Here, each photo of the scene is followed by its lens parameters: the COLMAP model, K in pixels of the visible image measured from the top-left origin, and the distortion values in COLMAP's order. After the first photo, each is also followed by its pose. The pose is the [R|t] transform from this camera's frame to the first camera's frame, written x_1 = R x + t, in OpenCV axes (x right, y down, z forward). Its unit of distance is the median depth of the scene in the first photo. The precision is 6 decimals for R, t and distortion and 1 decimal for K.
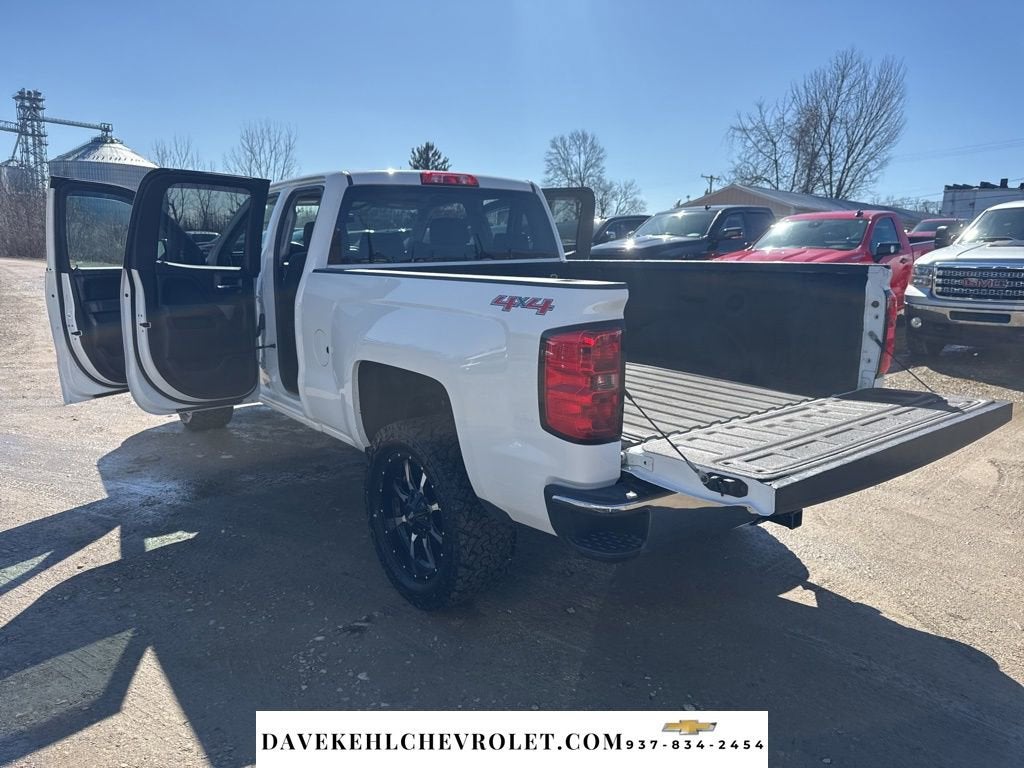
lens RADIAL K [[762.6, 0, 512.0], [0, 762.6, 384.0], [0, 0, 1]] dist [0.004420, -0.011311]
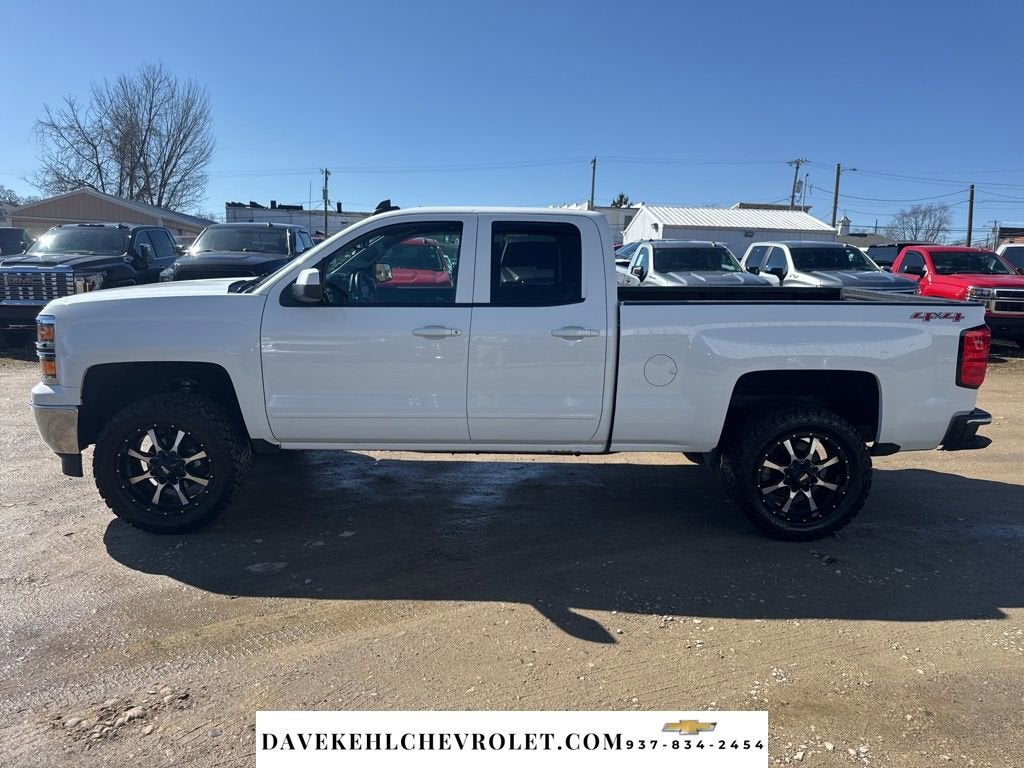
lens RADIAL K [[764.6, 0, 507.9], [0, 764.6, 374.6], [0, 0, 1]] dist [-0.003154, -0.001746]
pose [[0.552690, -0.112914, 0.825703, -0.185925], [0.129156, 0.990414, 0.048987, -0.018187], [-0.823318, 0.079570, 0.561975, 0.076251]]
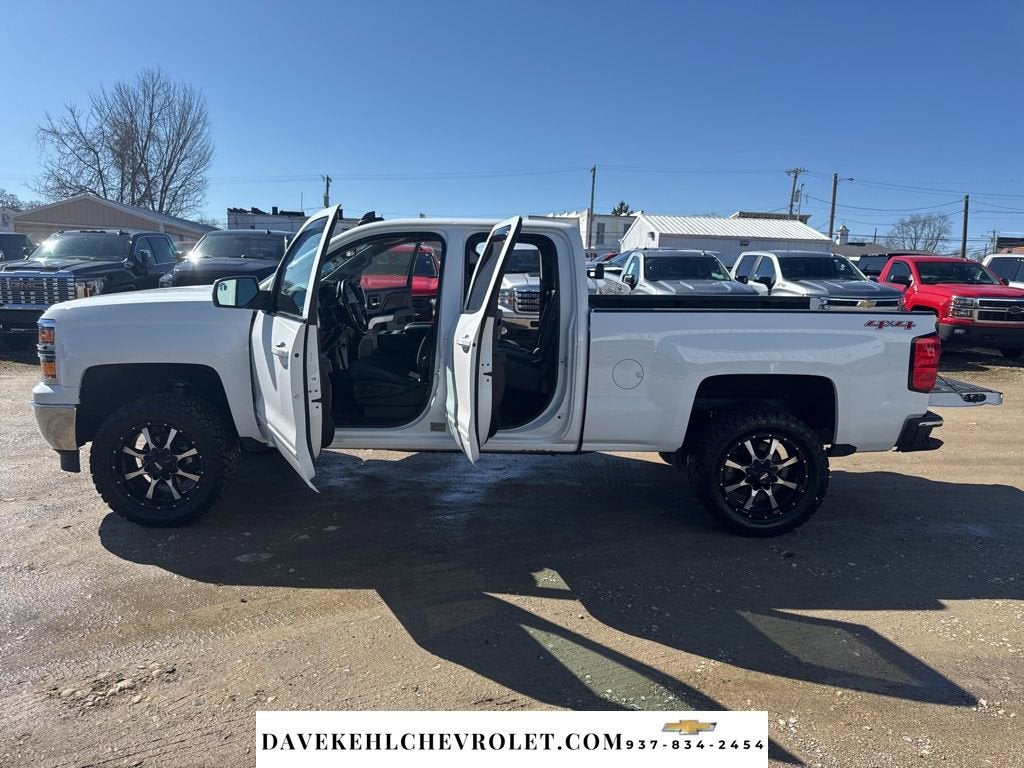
lens RADIAL K [[762.1, 0, 510.1], [0, 762.1, 385.4], [0, 0, 1]] dist [0.002996, -0.008829]
pose [[0.552204, -0.114238, 0.825845, -0.189888], [0.124053, 0.990799, 0.054108, -0.017003], [-0.824428, 0.072569, 0.561295, 0.066900]]
